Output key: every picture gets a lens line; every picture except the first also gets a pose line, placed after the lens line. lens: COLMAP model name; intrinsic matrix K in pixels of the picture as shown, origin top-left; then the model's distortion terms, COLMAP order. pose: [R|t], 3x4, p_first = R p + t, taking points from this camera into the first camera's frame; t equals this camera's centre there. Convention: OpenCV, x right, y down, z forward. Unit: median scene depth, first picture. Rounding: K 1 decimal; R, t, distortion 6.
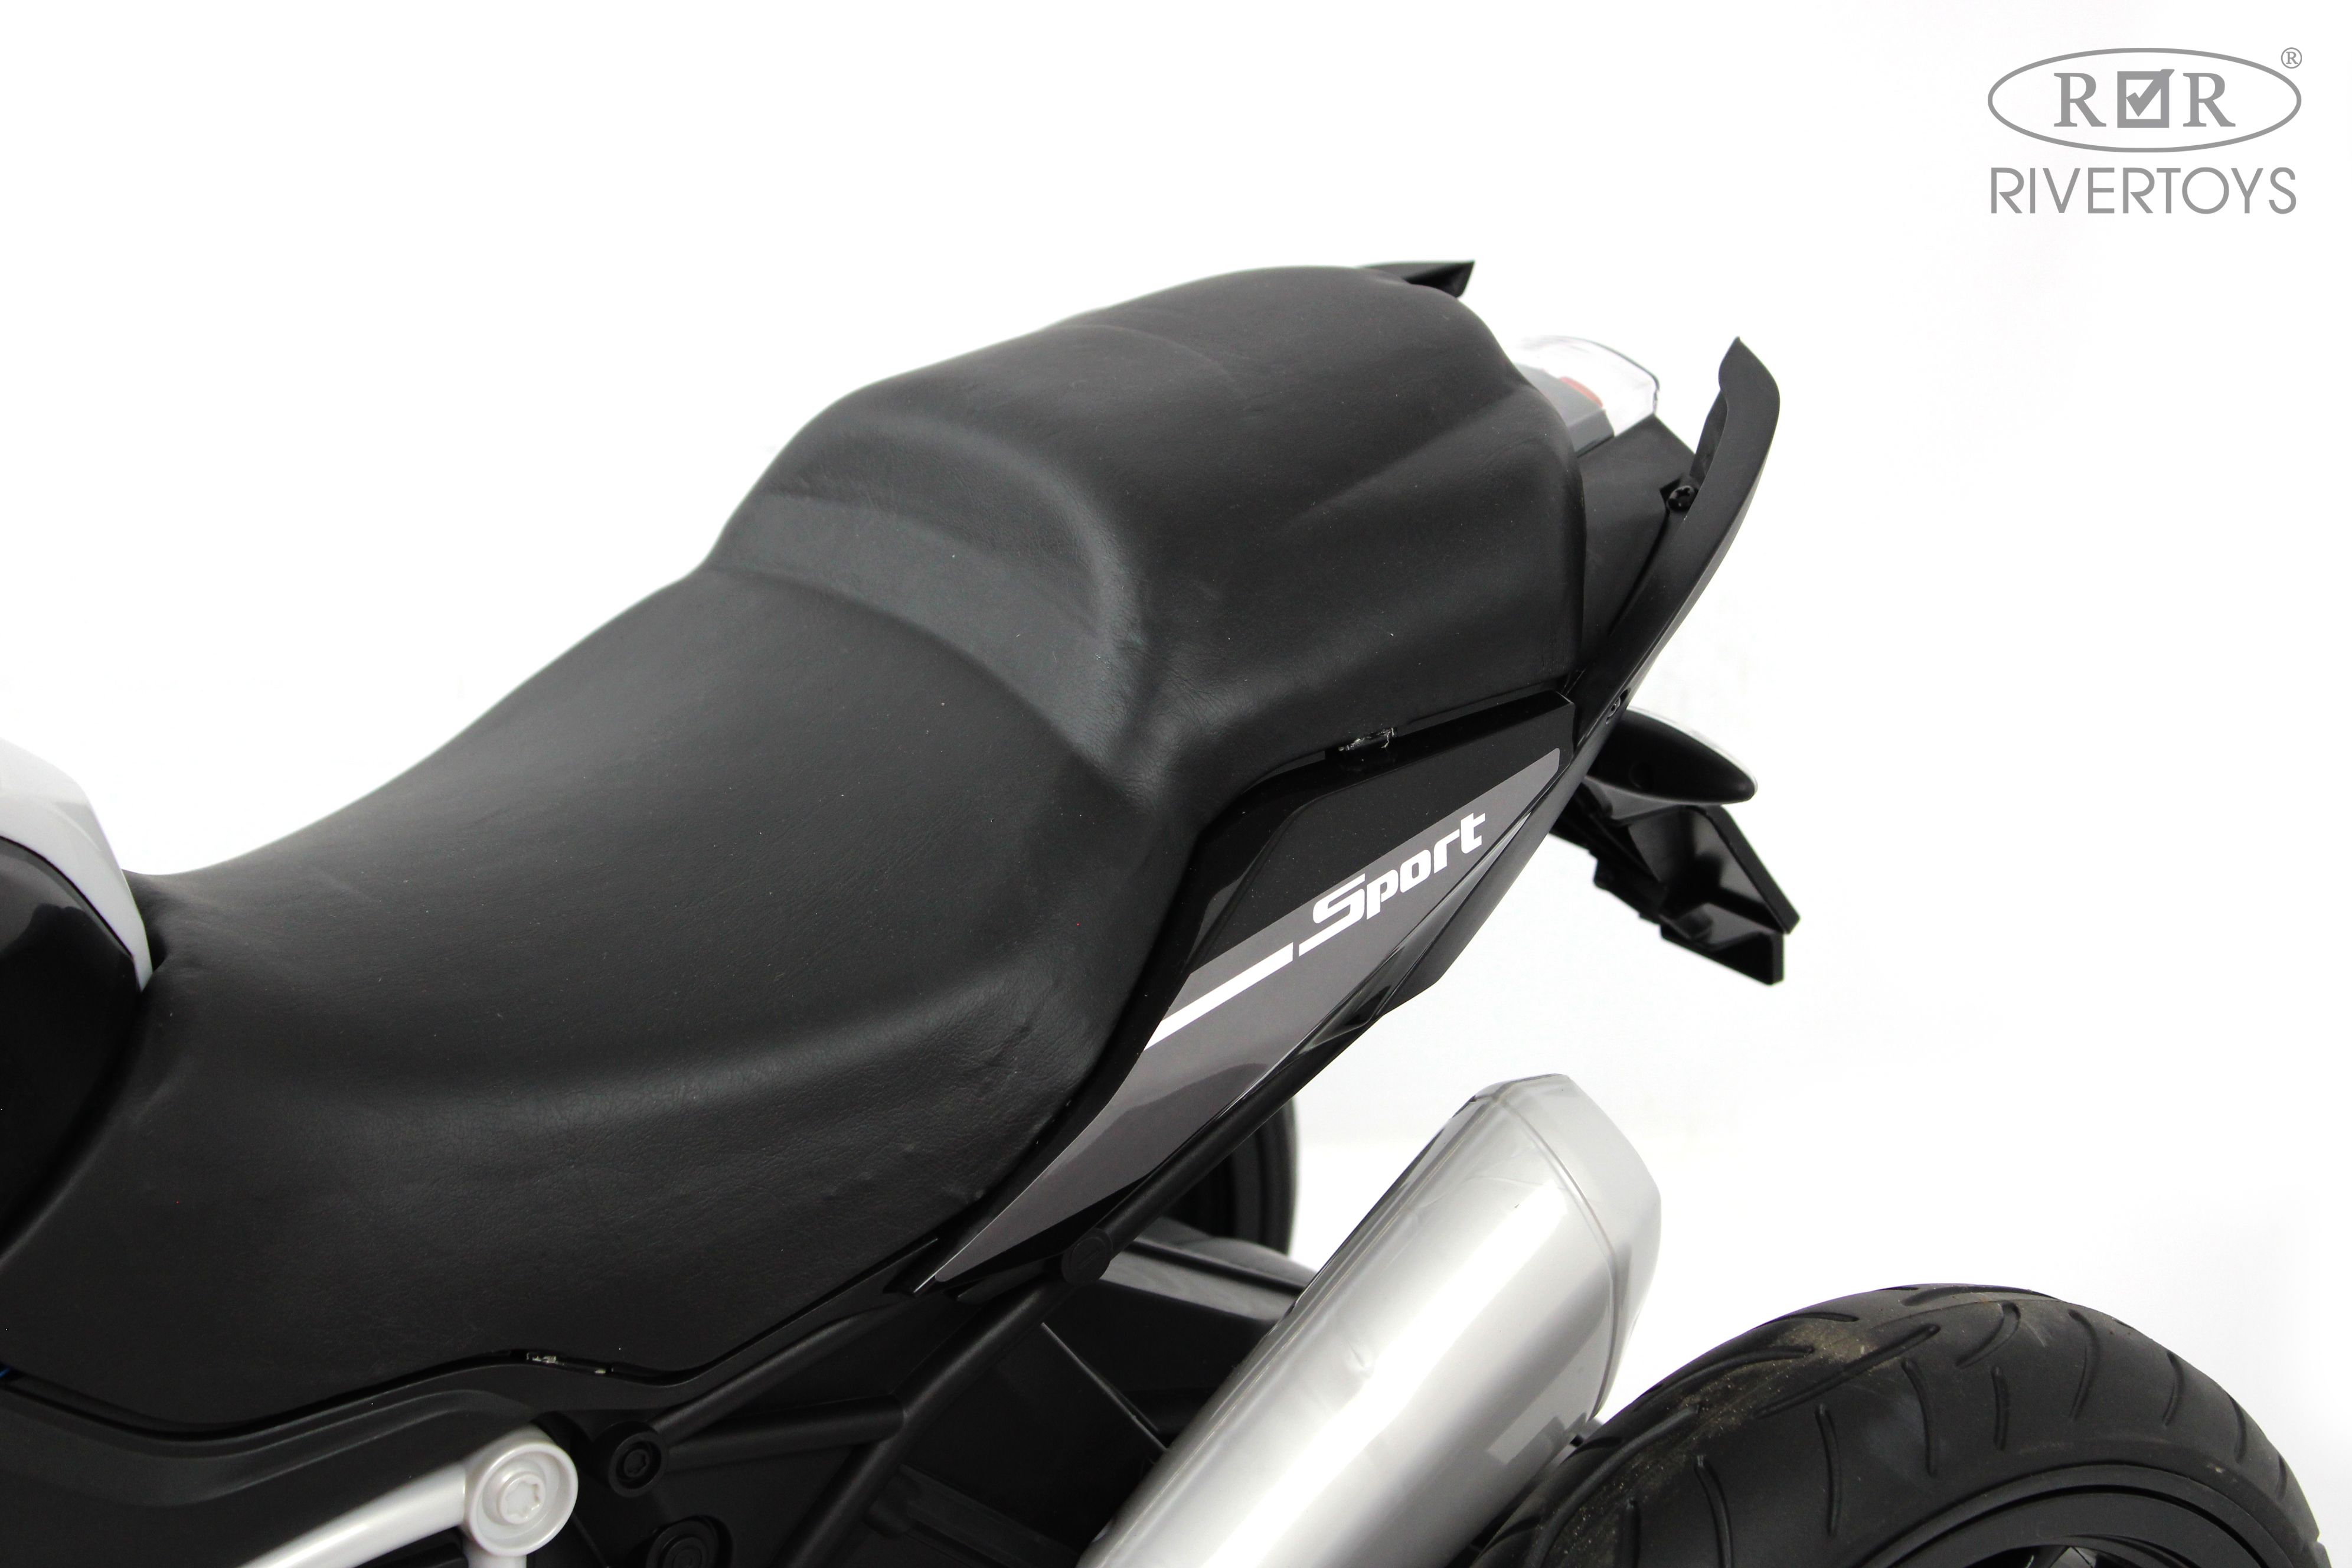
lens RADIAL K [[4729.5, 0, 1178.3], [0, 4729.5, 780.4], [0, 0, 1]] dist [0.034939, 0.000000]
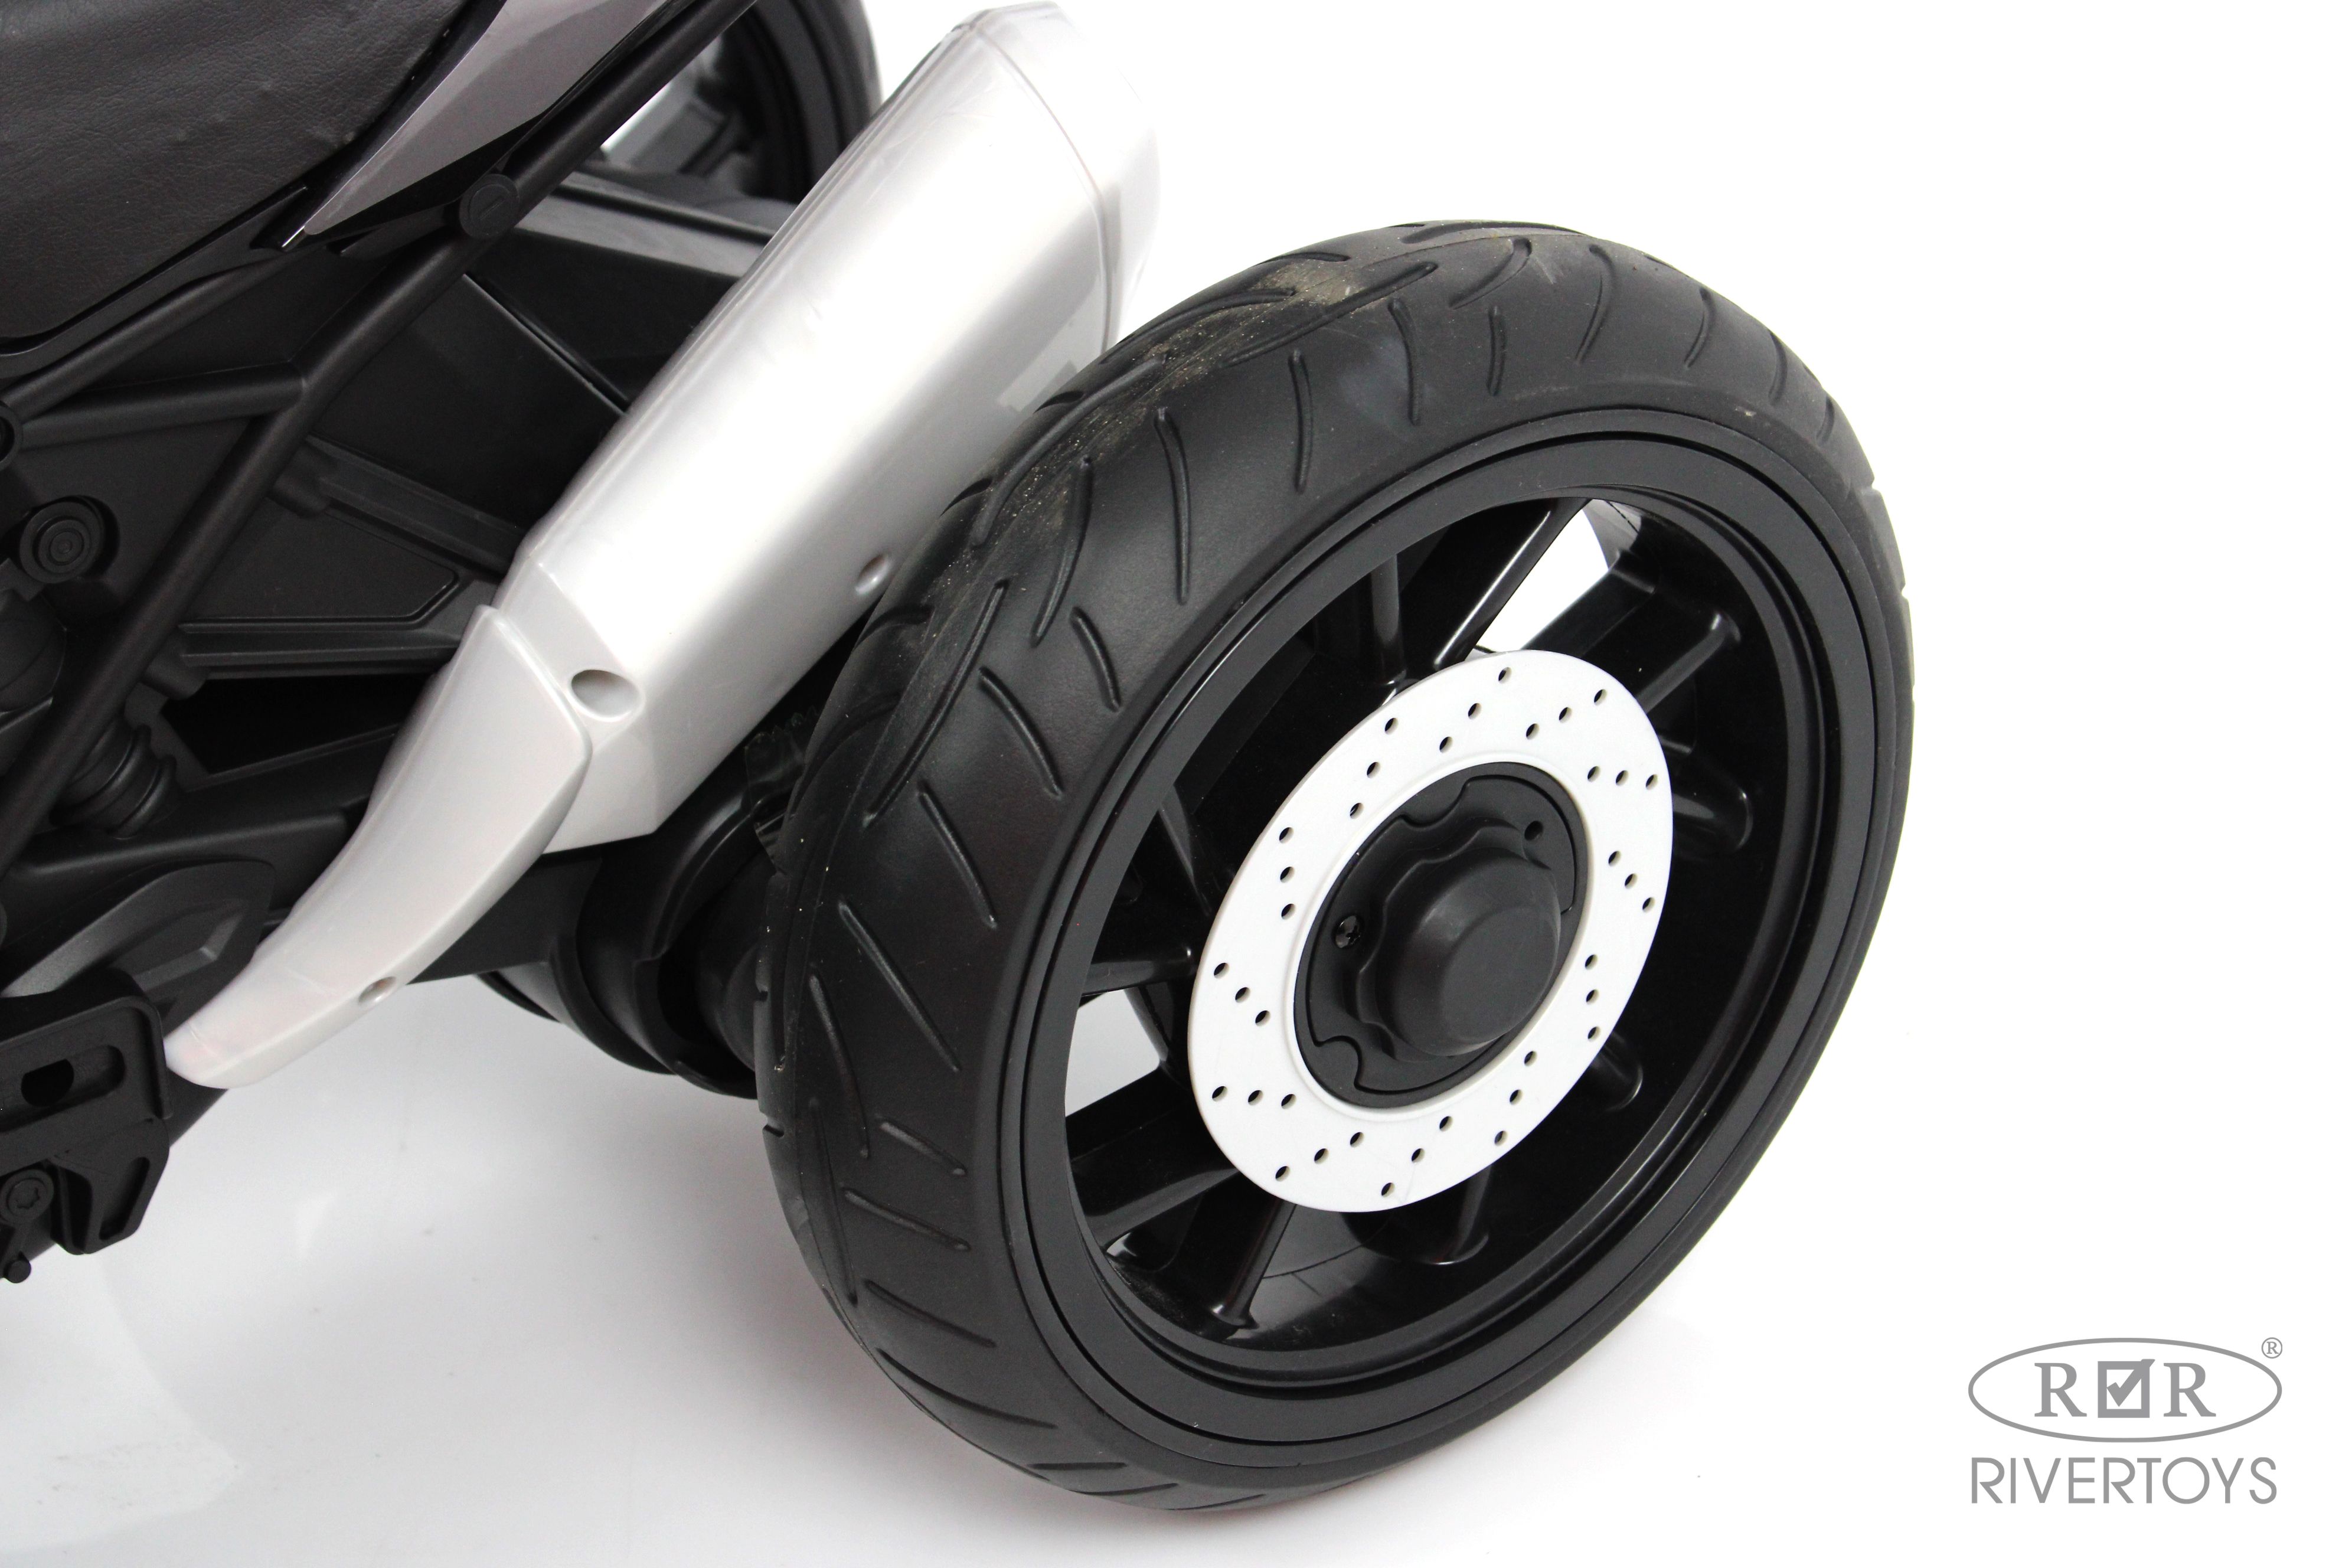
lens RADIAL K [[4729.5, 0, 1169.6], [0, 4729.5, 785.7], [0, 0, 1]] dist [0.034939, 0.000000]
pose [[0.999595, -0.022863, 0.016933, 0.092517], [0.018827, 0.977773, 0.208818, 0.021878], [-0.021331, -0.208415, 0.977808, 0.083872]]
